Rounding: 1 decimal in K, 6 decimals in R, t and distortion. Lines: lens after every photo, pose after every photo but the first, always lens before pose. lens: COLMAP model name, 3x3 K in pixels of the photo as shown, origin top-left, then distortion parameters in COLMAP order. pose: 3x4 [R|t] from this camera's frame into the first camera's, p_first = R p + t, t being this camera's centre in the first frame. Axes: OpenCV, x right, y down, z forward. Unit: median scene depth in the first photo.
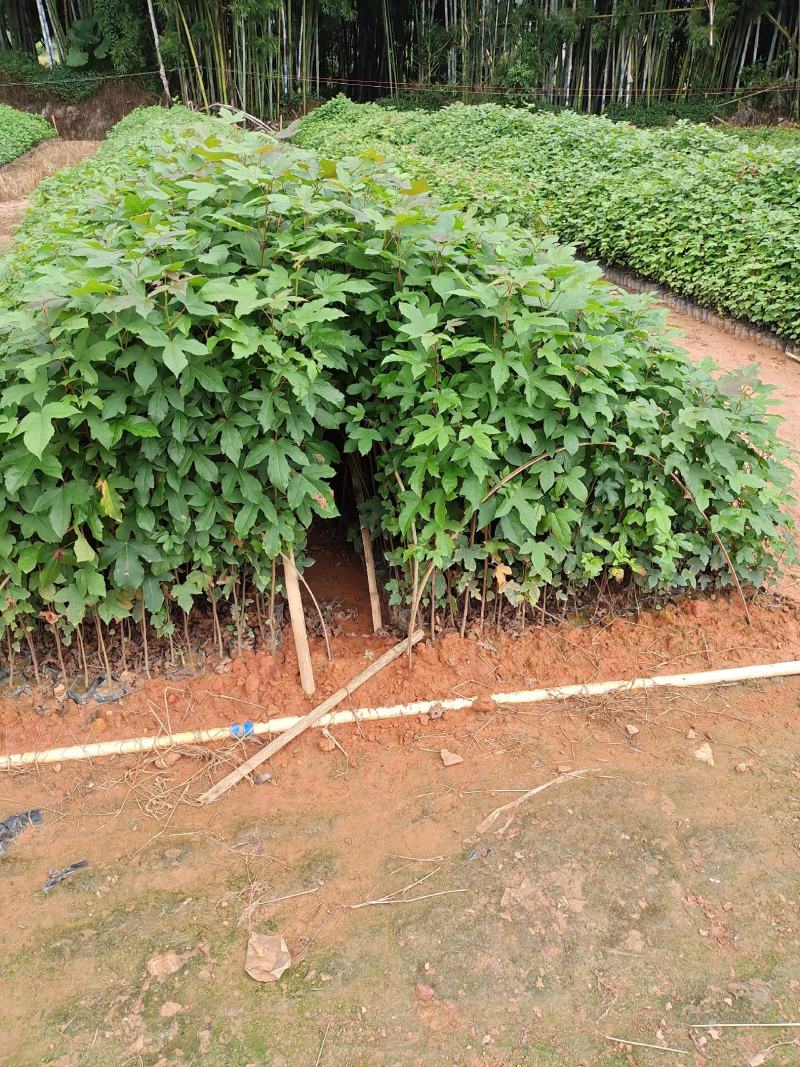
lens RADIAL K [[828.7, 0, 398.9], [0, 828.7, 566.2], [0, 0, 1]] dist [0.094790, -0.129527]
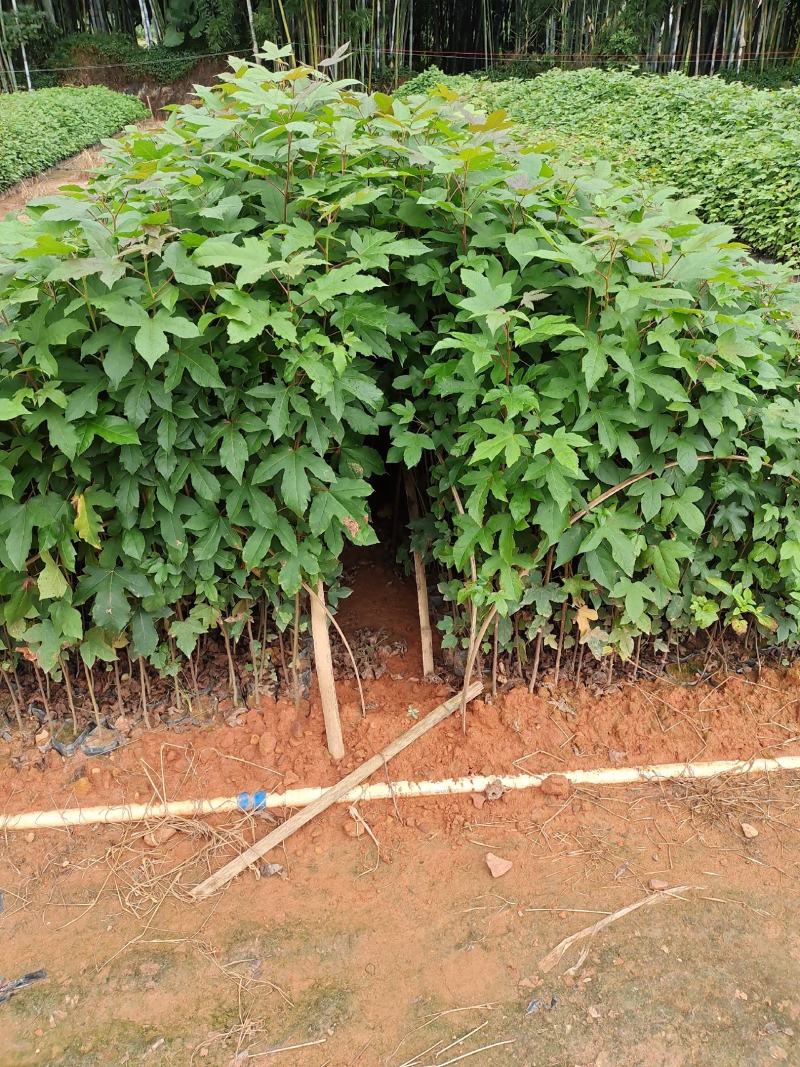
lens RADIAL K [[740.3, 0, 408.8], [0, 740.3, 544.2], [0, 0, 1]] dist [0.053074, -0.042998]
pose [[0.994014, 0.036430, -0.102999, 0.028800], [-0.033838, 0.999068, 0.026796, -0.076399], [0.103879, -0.023150, 0.994321, 0.291192]]
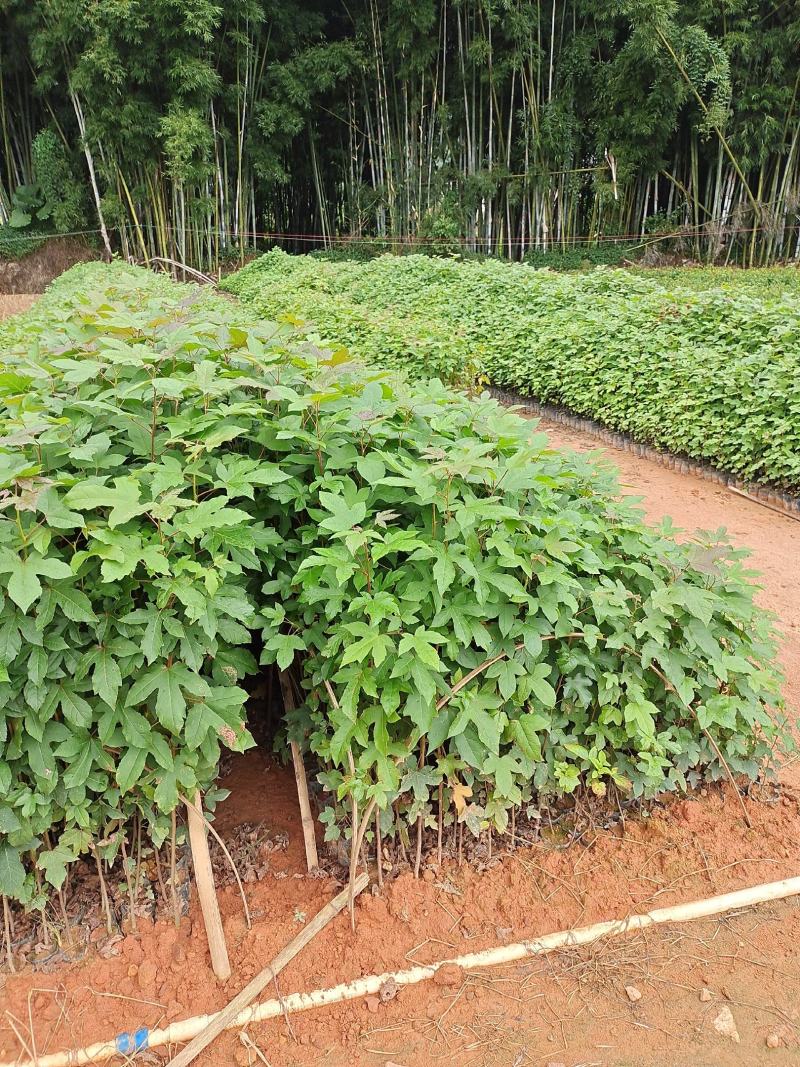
lens RADIAL K [[761.8, 0, 400.0], [0, 761.8, 533.5], [0, 0, 1]] dist [0.079154, -0.120800]
pose [[0.997380, -0.040877, 0.059678, 0.030663], [0.049091, 0.988447, -0.143400, -0.144866], [-0.053127, 0.145954, 0.987864, 0.221124]]
